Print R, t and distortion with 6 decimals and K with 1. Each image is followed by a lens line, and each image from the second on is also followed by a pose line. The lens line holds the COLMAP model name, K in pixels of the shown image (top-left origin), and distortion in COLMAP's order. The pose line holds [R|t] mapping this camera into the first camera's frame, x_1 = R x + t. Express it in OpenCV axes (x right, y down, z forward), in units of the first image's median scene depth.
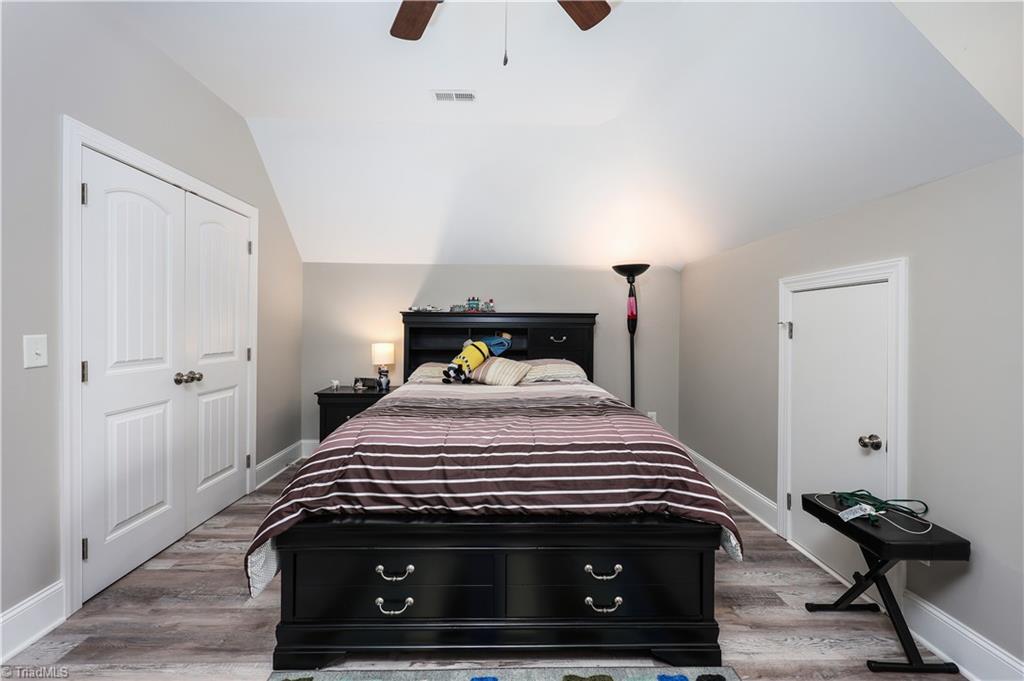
lens RADIAL K [[425.6, 0, 512.4], [0, 425.6, 332.6], [0, 0, 1]] dist [0.009687, 0.000430]
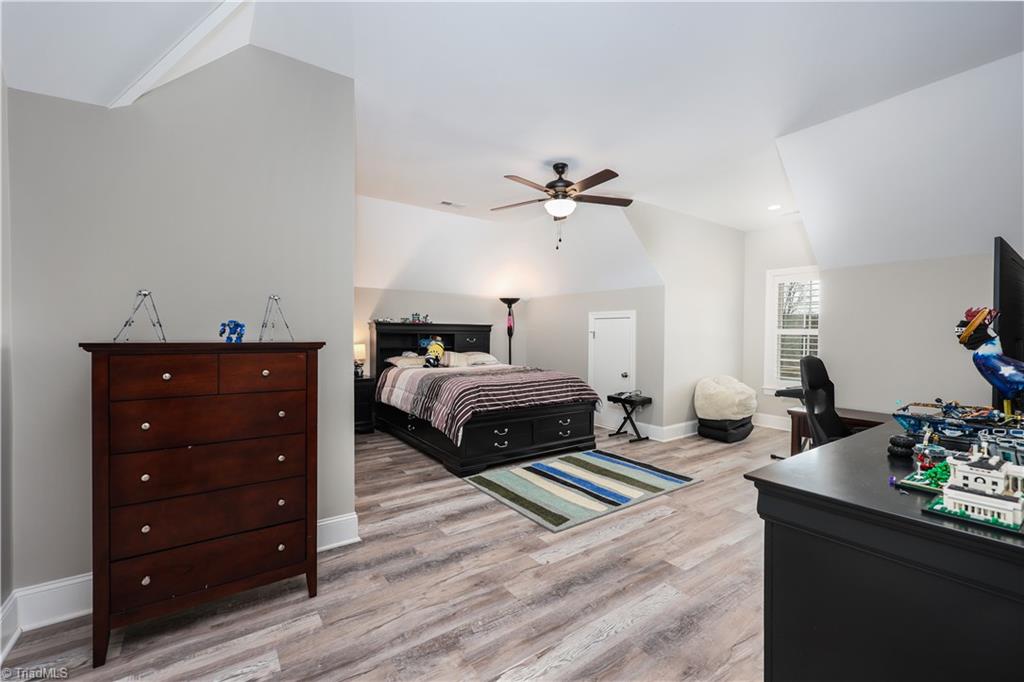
lens RADIAL K [[425.6, 0, 509.9], [0, 425.6, 340.6], [0, 0, 1]] dist [0.009687, 0.000430]
pose [[0.835333, -0.010006, 0.549653, -1.022073], [0.004179, 0.999921, 0.011852, -0.003643], [-0.549728, -0.007604, 0.835309, -0.707522]]
